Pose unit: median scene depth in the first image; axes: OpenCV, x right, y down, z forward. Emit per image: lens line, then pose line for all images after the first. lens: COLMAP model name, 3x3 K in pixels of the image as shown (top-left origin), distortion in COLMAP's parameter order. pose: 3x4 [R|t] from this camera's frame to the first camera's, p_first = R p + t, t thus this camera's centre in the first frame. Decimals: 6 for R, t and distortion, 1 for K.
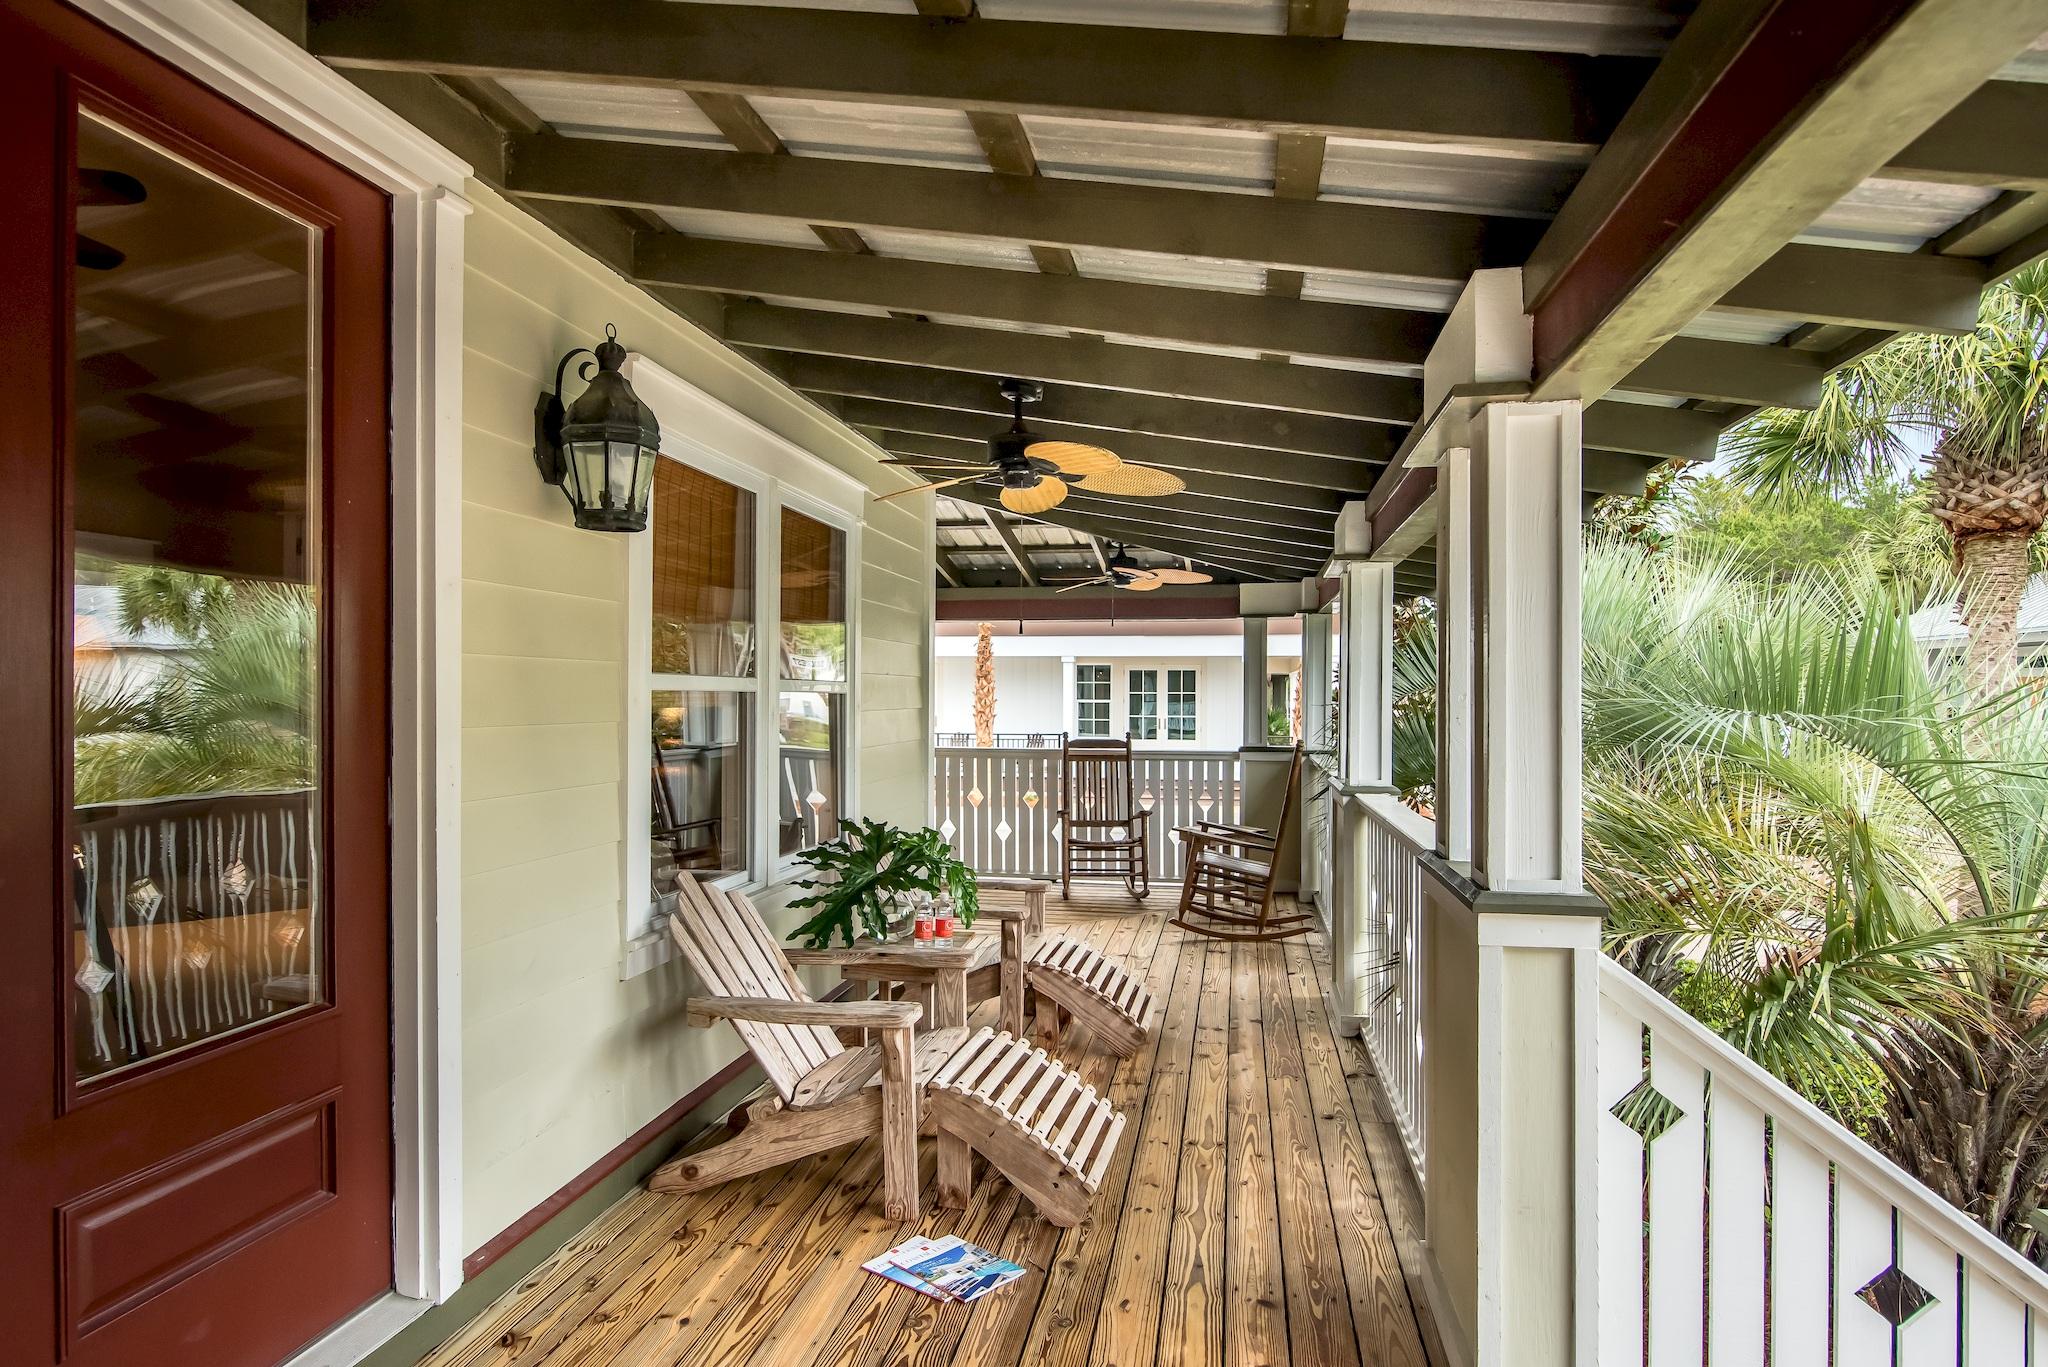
lens RADIAL K [[1198.6, 0, 1054.0], [0, 1198.6, 683.0], [0, 0, 1]] dist [-0.001817, -0.000439]
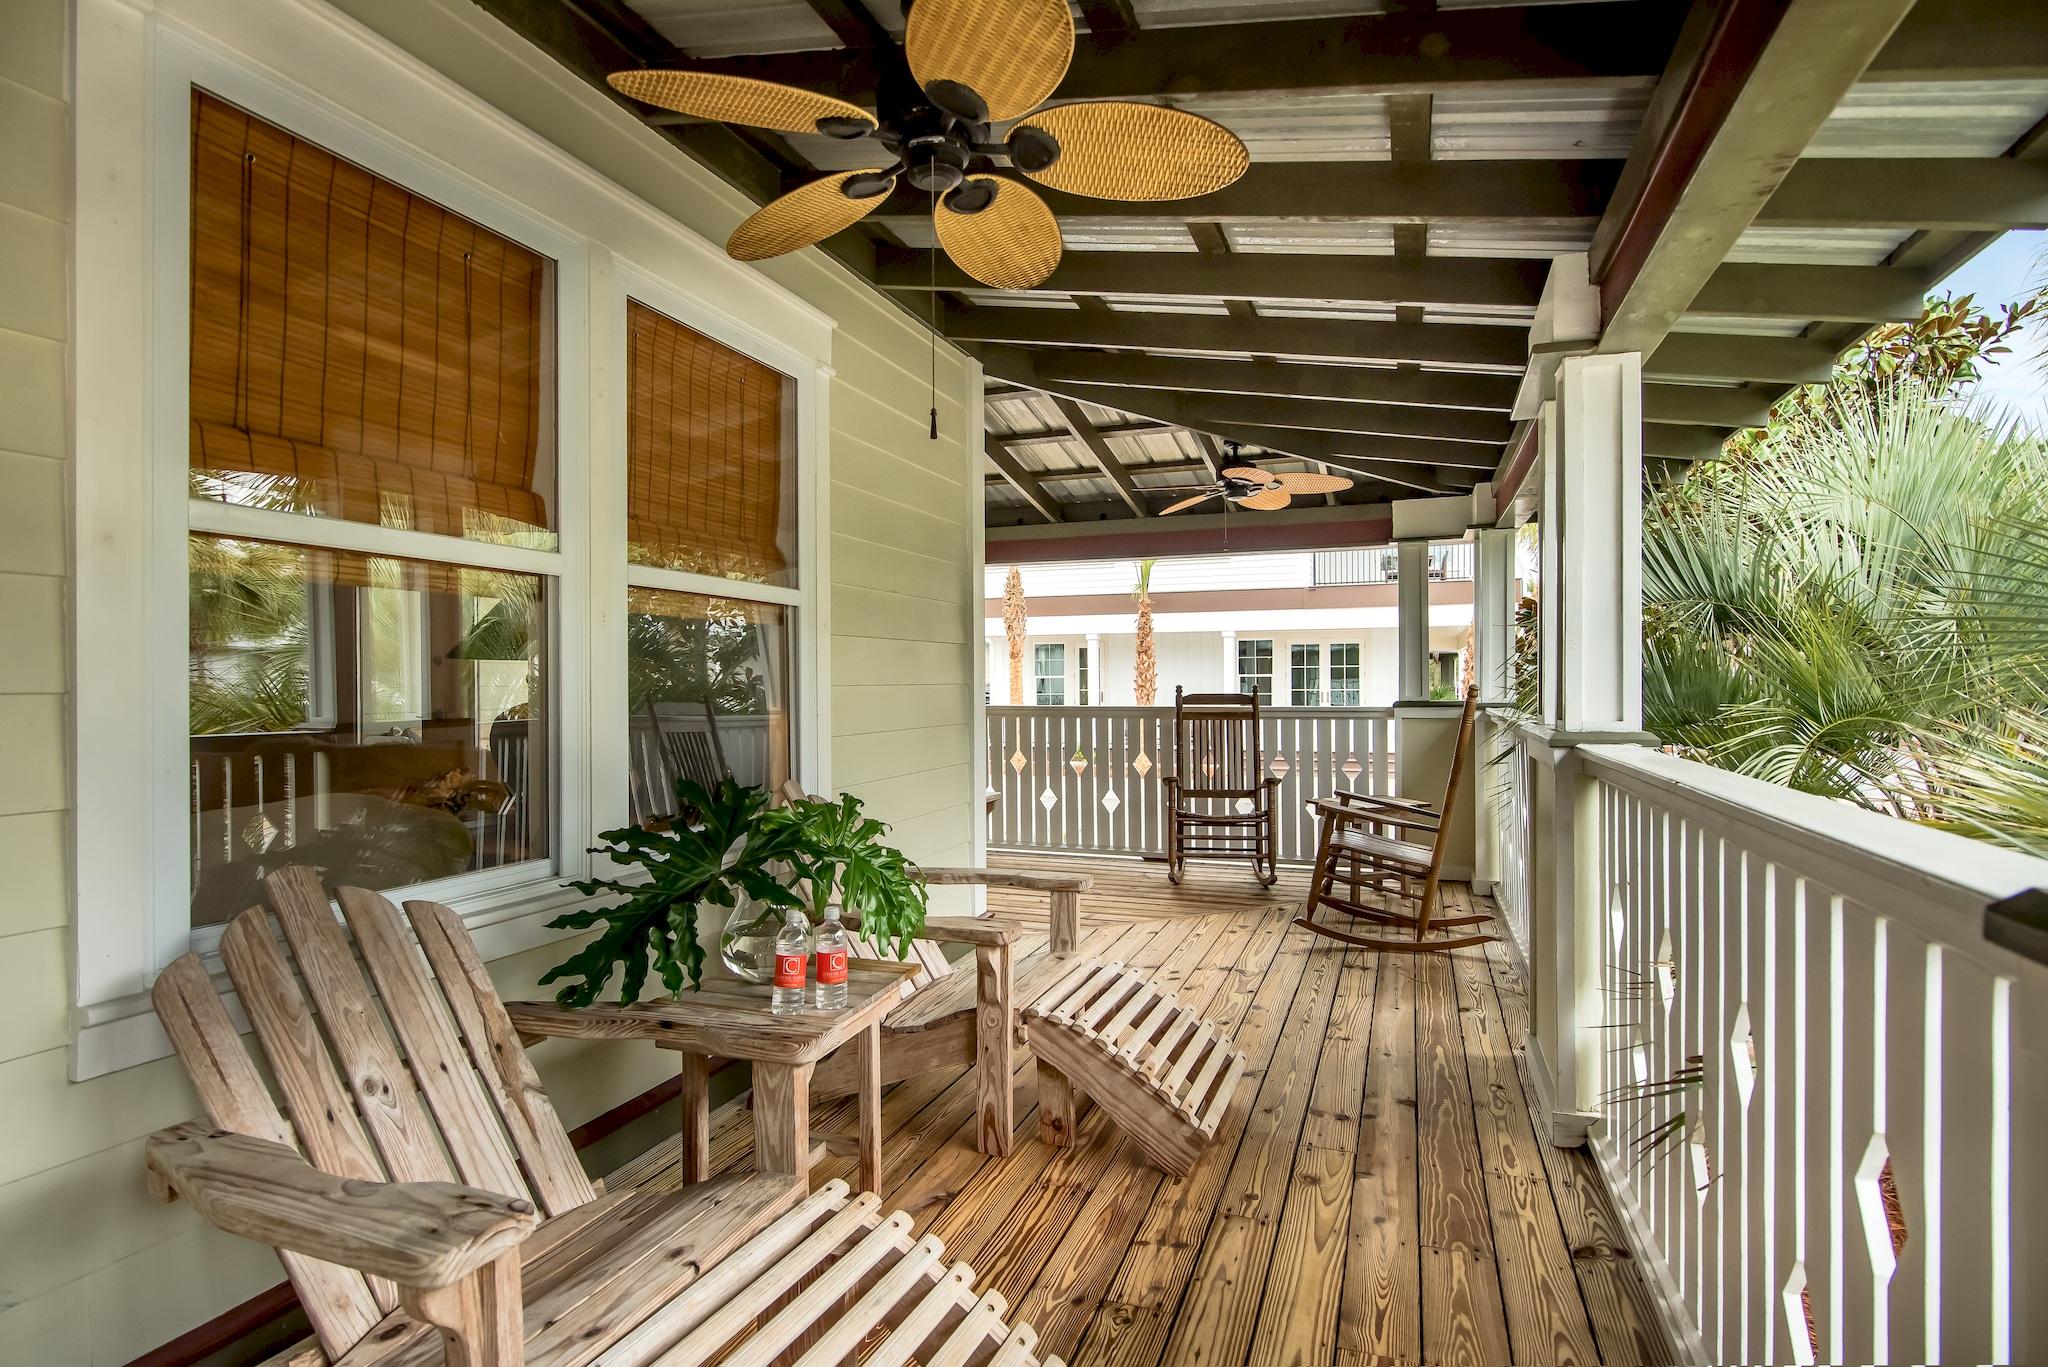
lens RADIAL K [[1052.4, 0, 1023.9], [0, 1052.4, 688.7], [0, 0, 1]] dist [-0.018900, 0.001916]
pose [[0.980295, -0.011356, -0.197211, 0.066276], [0.014487, 0.999791, 0.014441, 0.041837], [0.197006, -0.017014, 0.980255, 0.340344]]
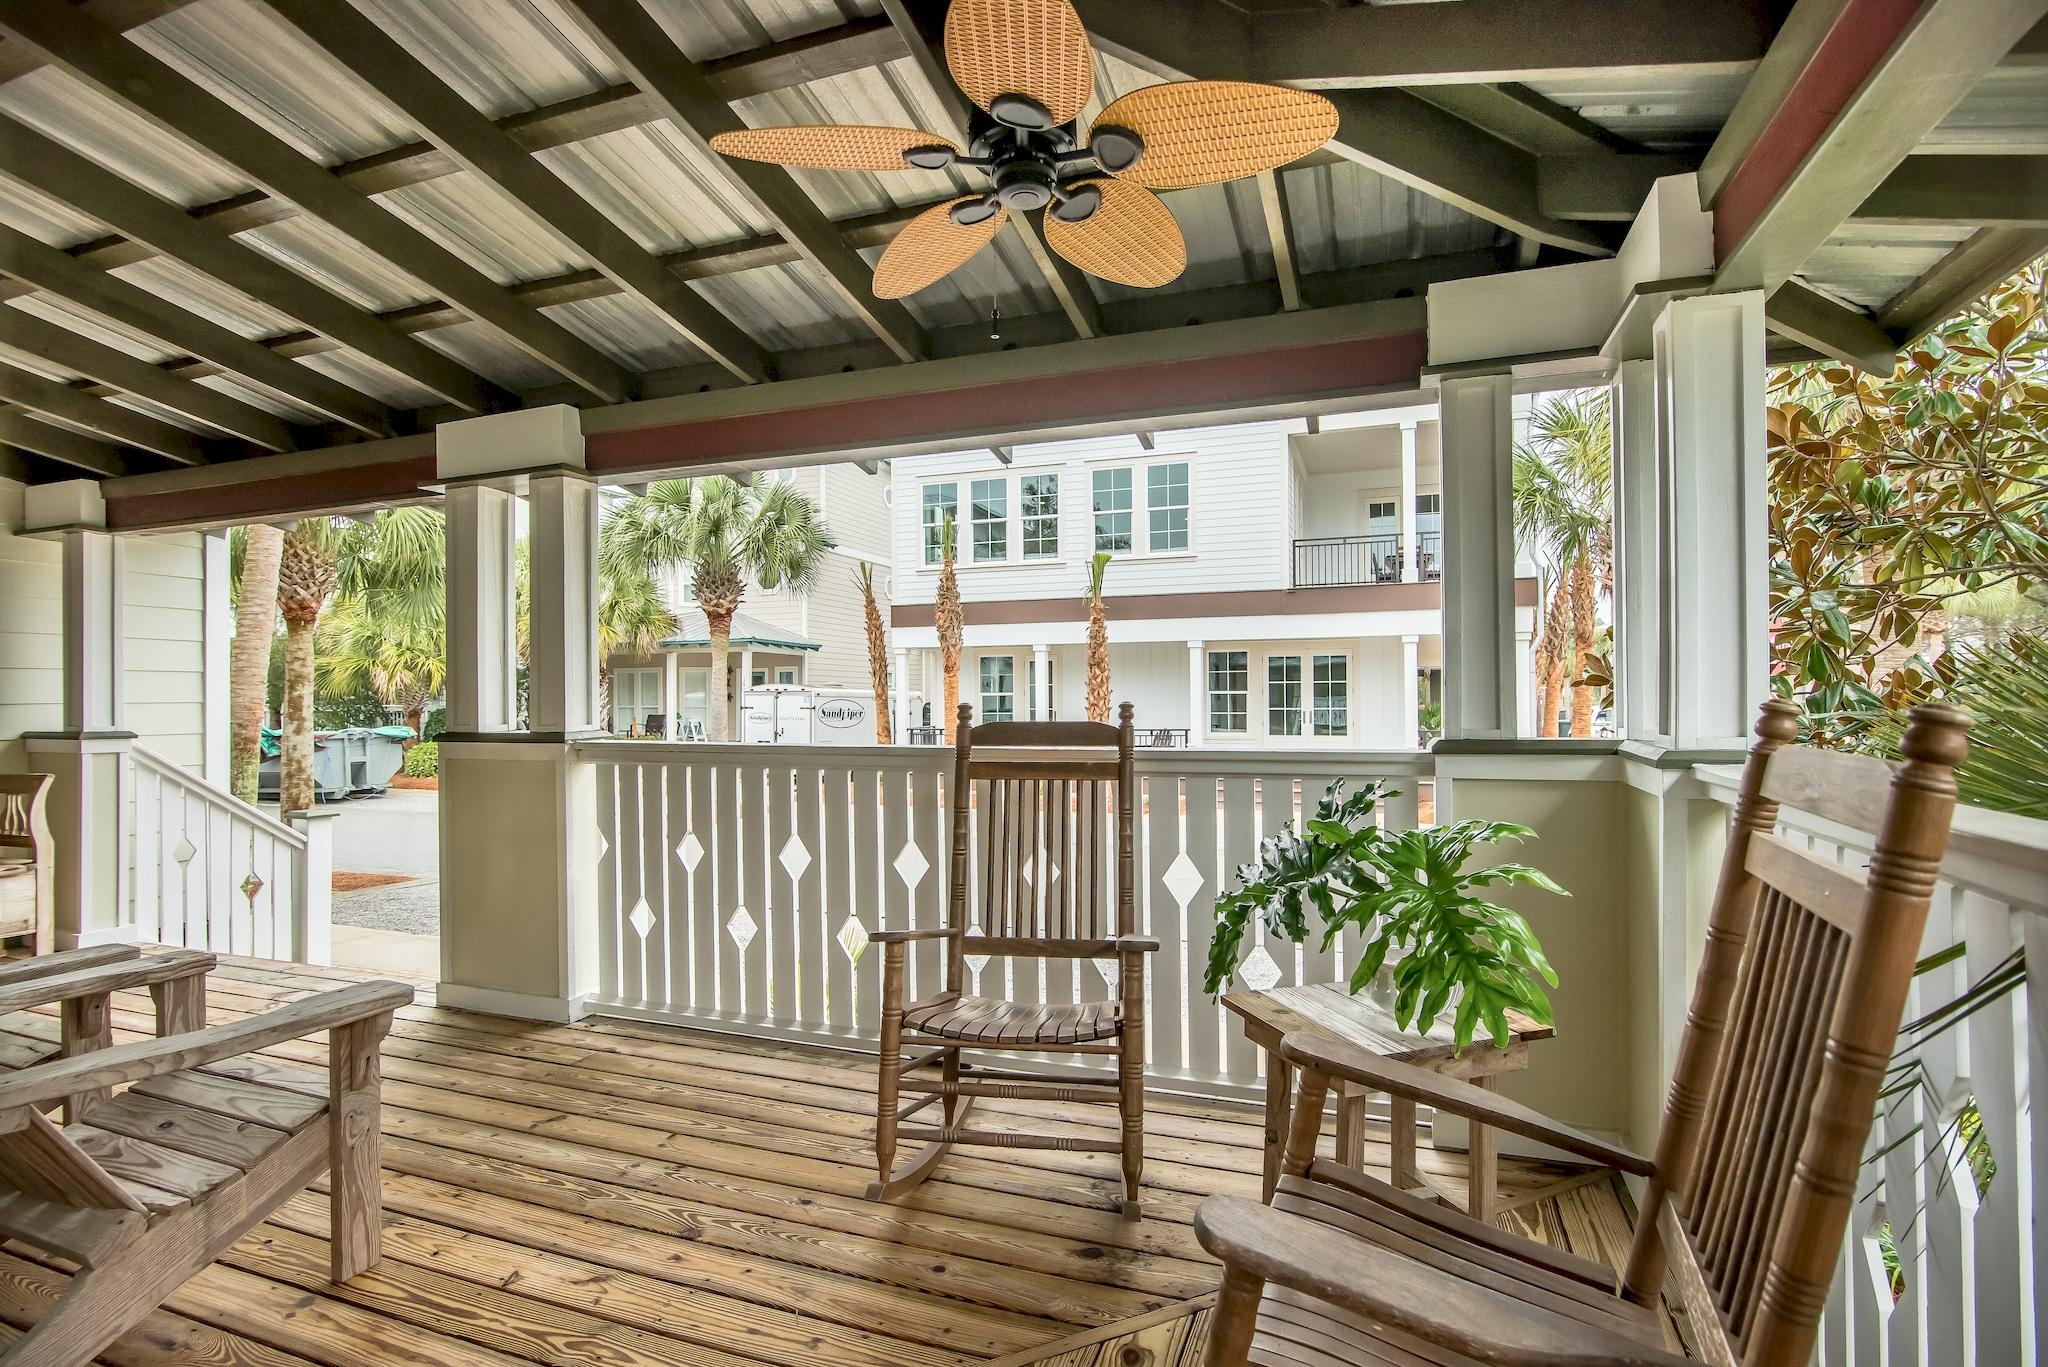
lens RADIAL K [[1019.6, 0, 1031.9], [0, 1019.6, 681.4], [0, 0, 1]] dist [-0.001432, 0.000560]
pose [[0.982356, -0.015514, -0.186378, 0.126923], [0.013838, 0.999851, -0.010295, 0.050289], [0.186510, 0.007534, 0.982424, 0.919989]]
